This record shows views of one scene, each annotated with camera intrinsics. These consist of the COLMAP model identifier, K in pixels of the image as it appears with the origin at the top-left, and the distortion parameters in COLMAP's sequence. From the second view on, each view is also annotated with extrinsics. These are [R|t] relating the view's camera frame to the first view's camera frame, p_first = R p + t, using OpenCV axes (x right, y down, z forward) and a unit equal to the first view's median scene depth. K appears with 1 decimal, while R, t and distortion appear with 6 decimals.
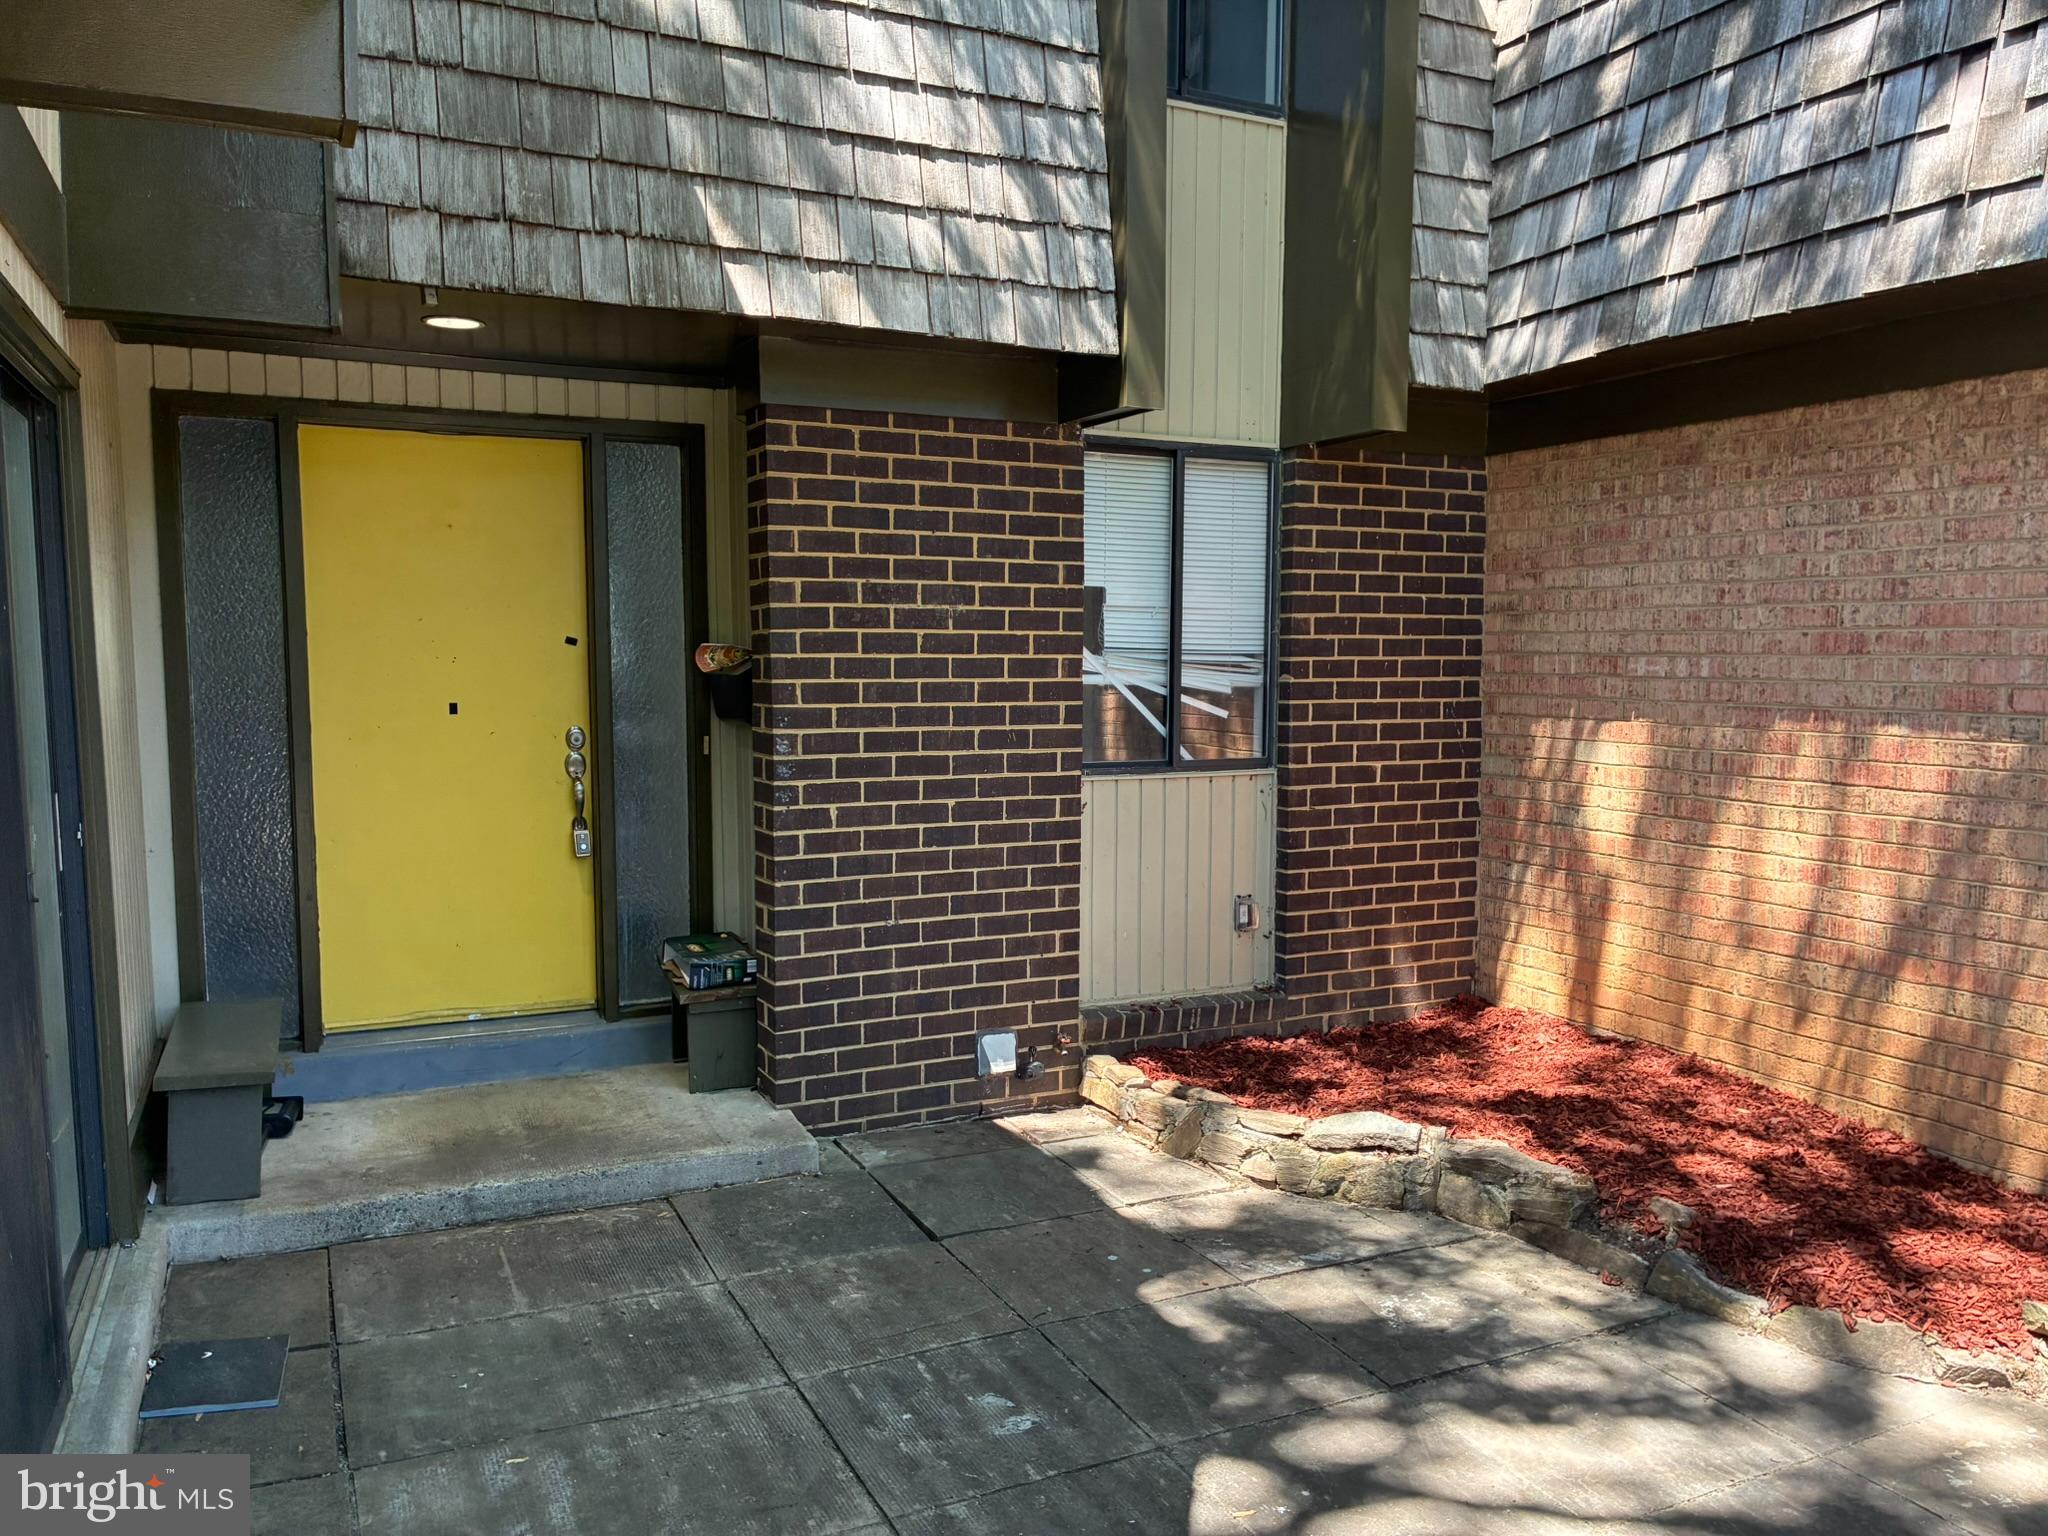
lens RADIAL K [[1582.0, 0, 1024.0], [0, 1582.0, 768.0], [0, 0, 1]] dist [0.078267, -0.146540]
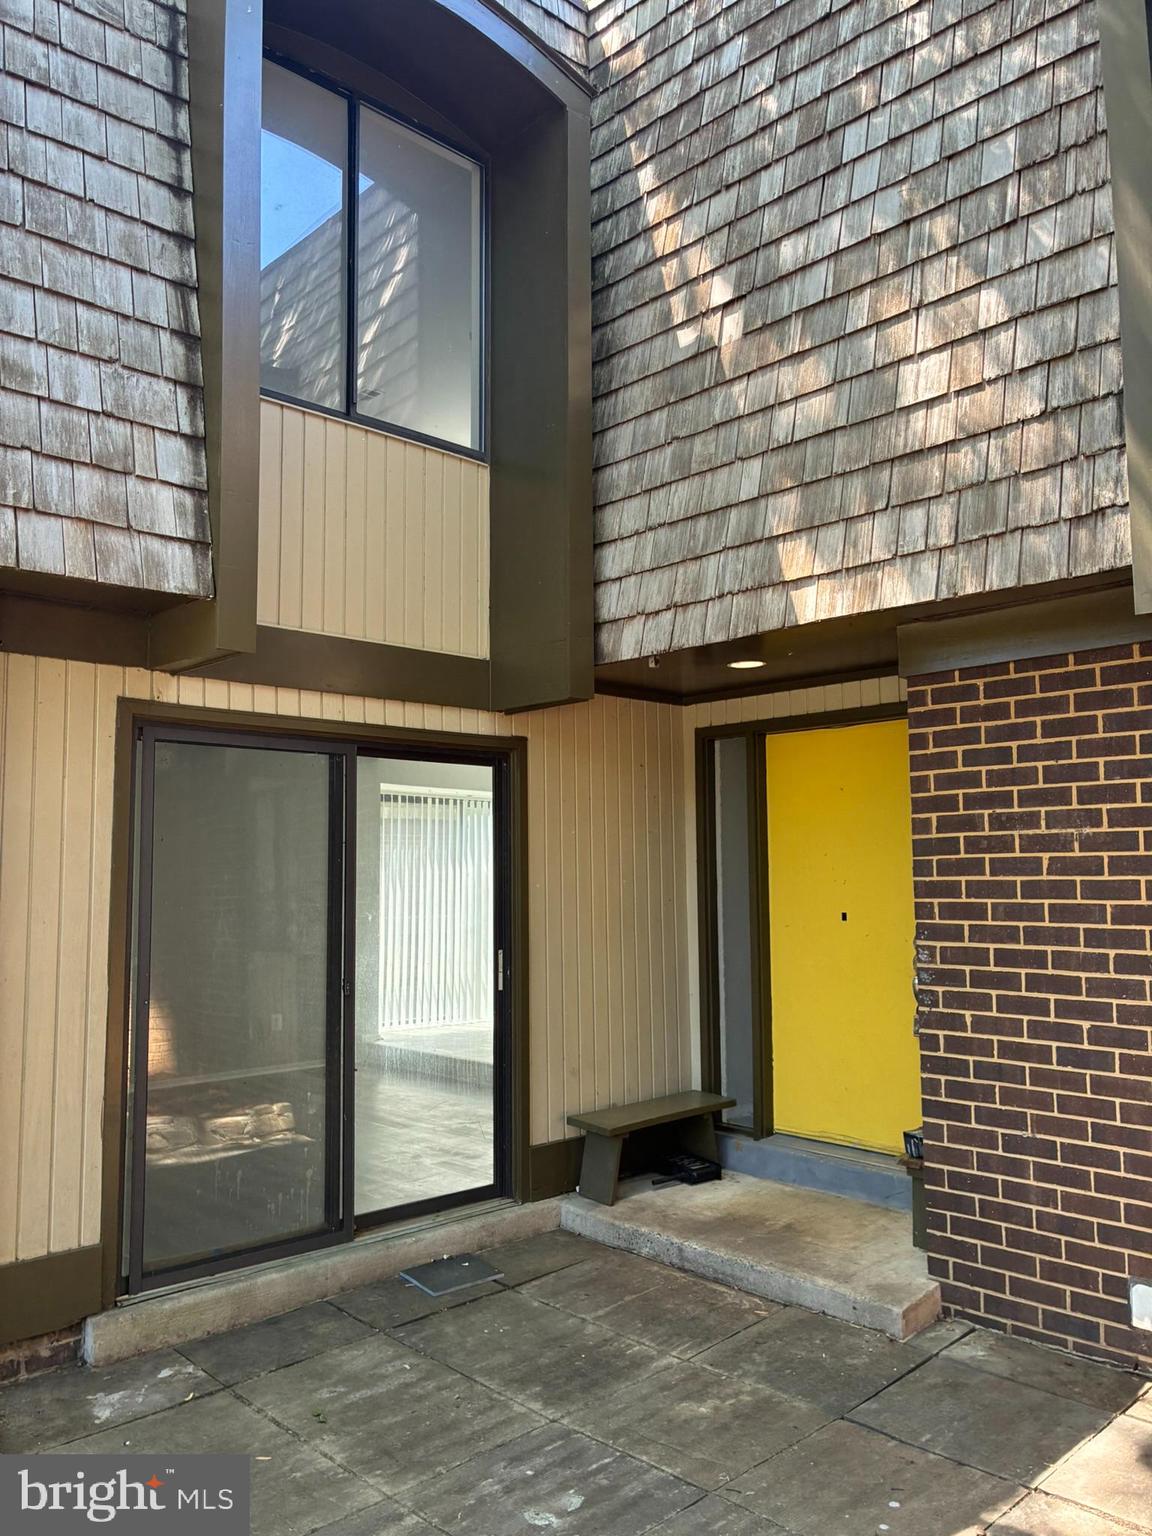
lens RADIAL K [[1186.5, 0, 654.5], [0, 1186.5, 773.6], [0, 0, 1]] dist [0.078267, -0.146540]
pose [[0.303139, -0.096206, -0.948078, 0.632985], [-0.072894, 0.989635, -0.123730, -0.022751], [0.950154, 0.106617, 0.292984, 0.524767]]
